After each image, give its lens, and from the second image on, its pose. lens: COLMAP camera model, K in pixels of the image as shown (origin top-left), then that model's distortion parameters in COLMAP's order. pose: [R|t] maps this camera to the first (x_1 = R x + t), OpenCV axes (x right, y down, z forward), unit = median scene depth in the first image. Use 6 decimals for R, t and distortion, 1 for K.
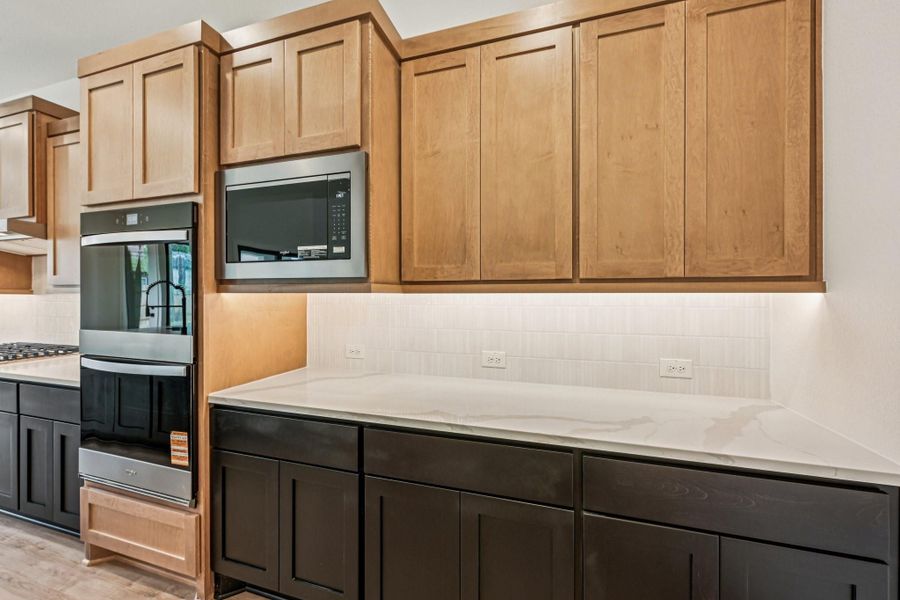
lens RADIAL K [[357.8, 0, 452.7], [0, 357.8, 295.5], [0, 0, 1]] dist [0.000819, -0.000014]
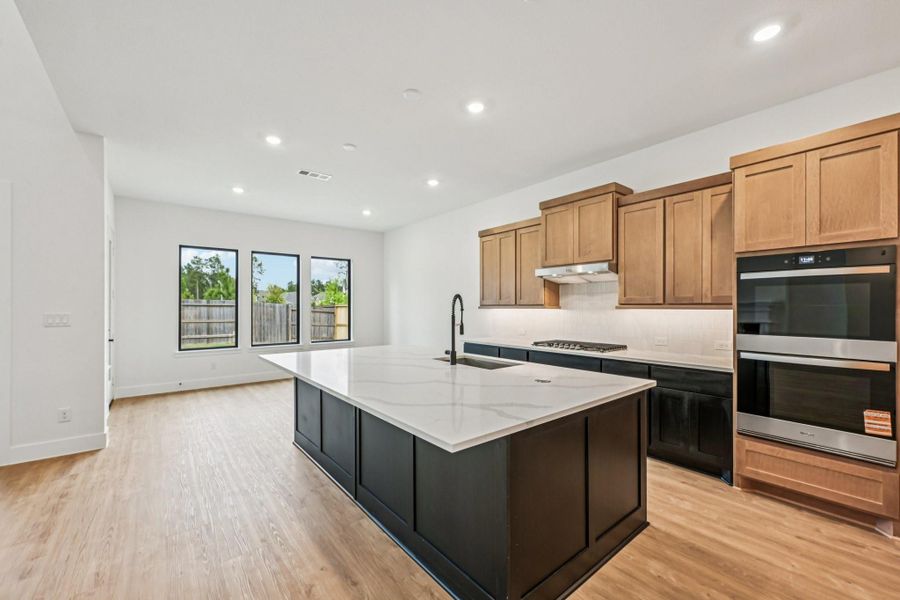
lens RADIAL K [[365.2, 0, 453.8], [0, 365.2, 305.7], [0, 0, 1]] dist [-0.000520, 0.000089]
pose [[0.837255, -0.002697, -0.546806, -1.167896], [0.000425, 0.999991, -0.004280, -0.018500], [0.546812, 0.003351, 0.837249, -0.931599]]
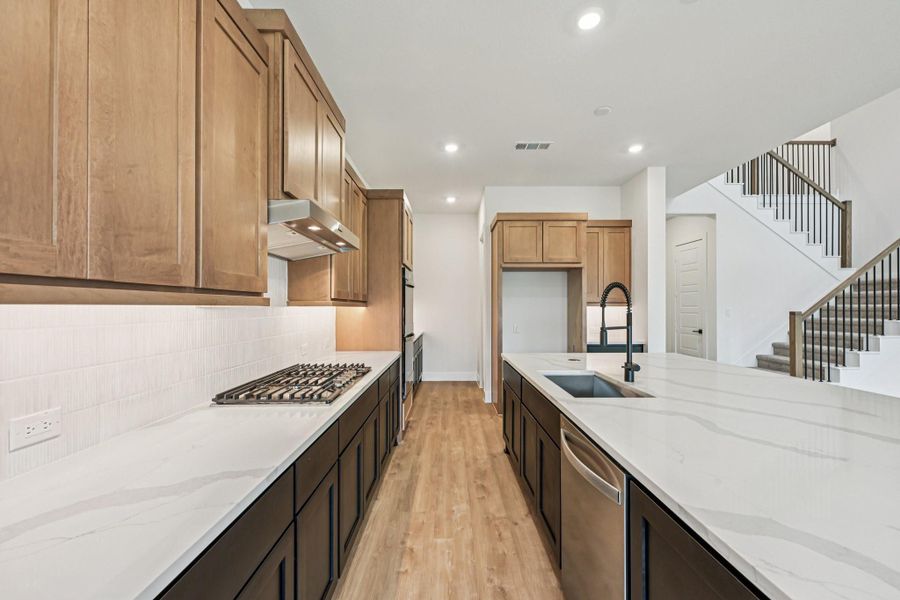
lens RADIAL K [[365.2, 0, 453.8], [0, 365.2, 305.7], [0, 0, 1]] dist [-0.000520, 0.000089]
pose [[-0.315950, 0.005932, 0.948757, -3.012174], [0.002679, 0.999982, -0.005360, -0.001467], [-0.948772, 0.000848, -0.315960, 1.355743]]
